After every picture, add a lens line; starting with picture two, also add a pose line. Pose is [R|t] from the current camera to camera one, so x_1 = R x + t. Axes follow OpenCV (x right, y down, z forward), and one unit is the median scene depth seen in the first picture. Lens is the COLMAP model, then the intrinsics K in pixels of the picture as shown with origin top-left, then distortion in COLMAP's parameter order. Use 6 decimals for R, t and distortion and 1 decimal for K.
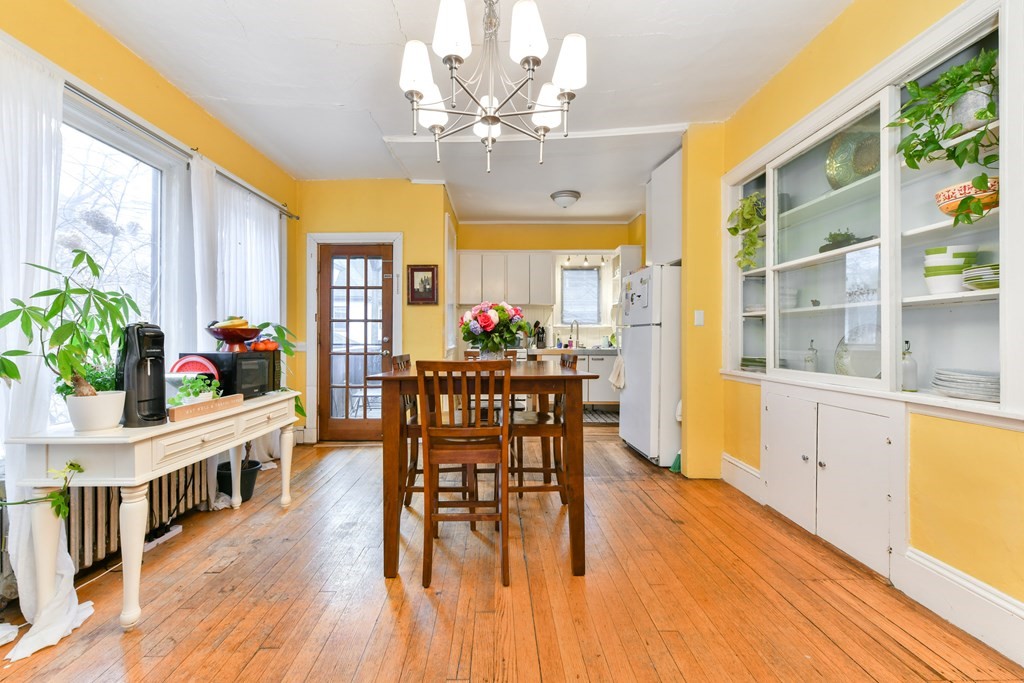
lens RADIAL K [[413.7, 0, 514.5], [0, 413.7, 336.7], [0, 0, 1]] dist [0.001770, 0.000298]
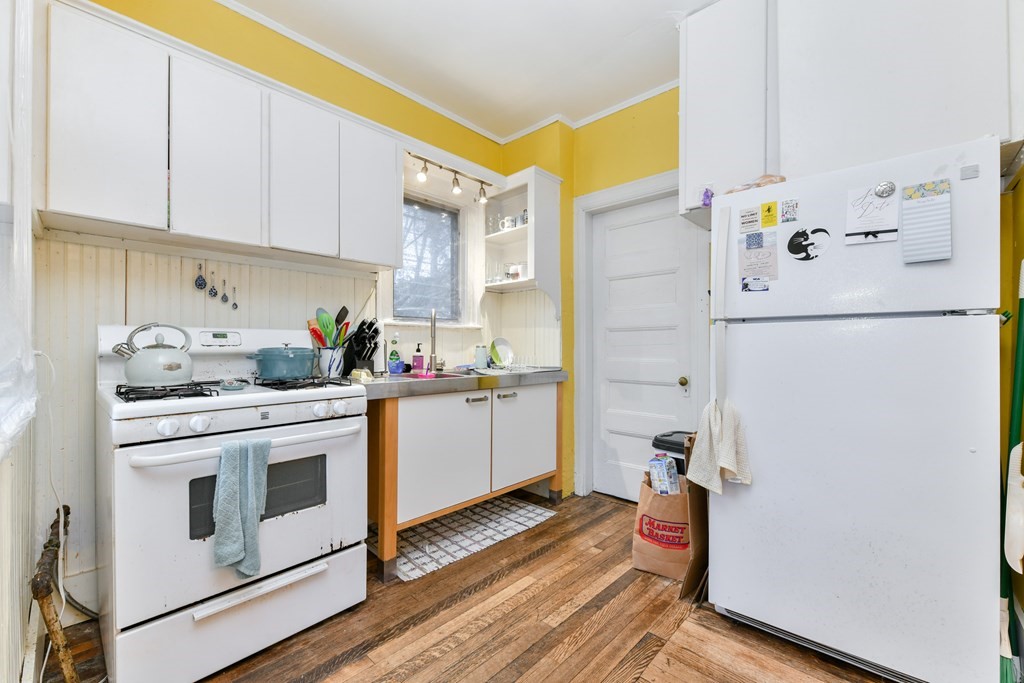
lens RADIAL K [[413.7, 0, 510.3], [0, 413.7, 351.0], [0, 0, 1]] dist [0.001770, 0.000298]
pose [[0.715861, -0.007810, 0.698199, -0.166055], [0.000443, 0.999942, 0.010731, -0.000852], [-0.698243, -0.007373, 0.715823, 0.924915]]
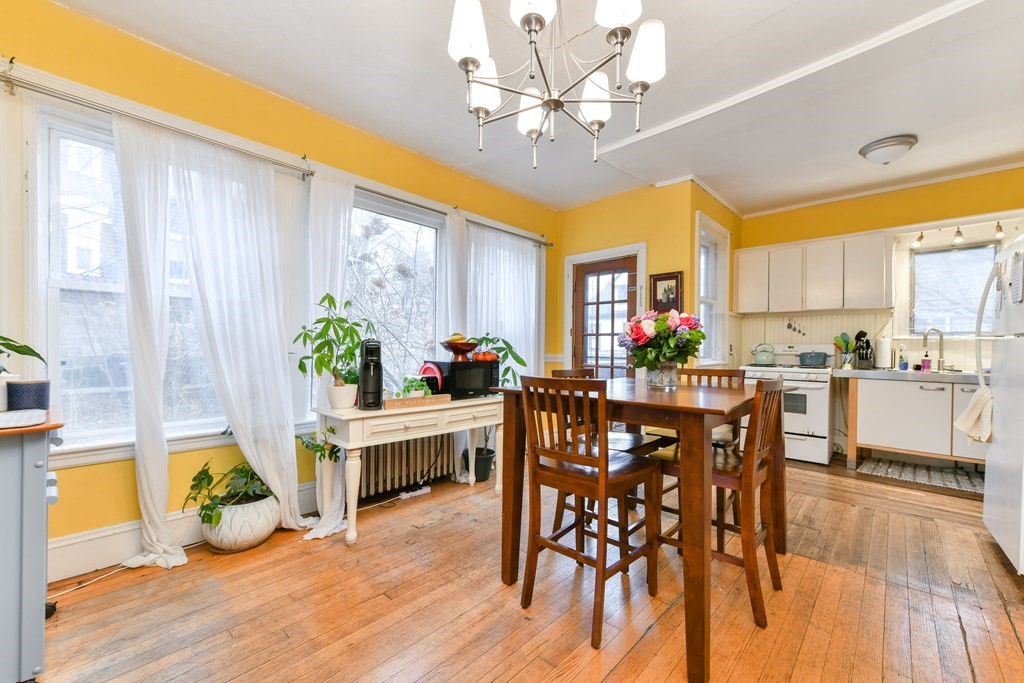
lens RADIAL K [[413.7, 0, 538.0], [0, 413.7, 350.3], [0, 0, 1]] dist [0.001770, 0.000298]
pose [[0.730843, 0.011181, -0.682454, 0.204261], [-0.010692, 0.999931, 0.004932, -0.002772], [0.682462, 0.003692, 0.730912, 0.133235]]
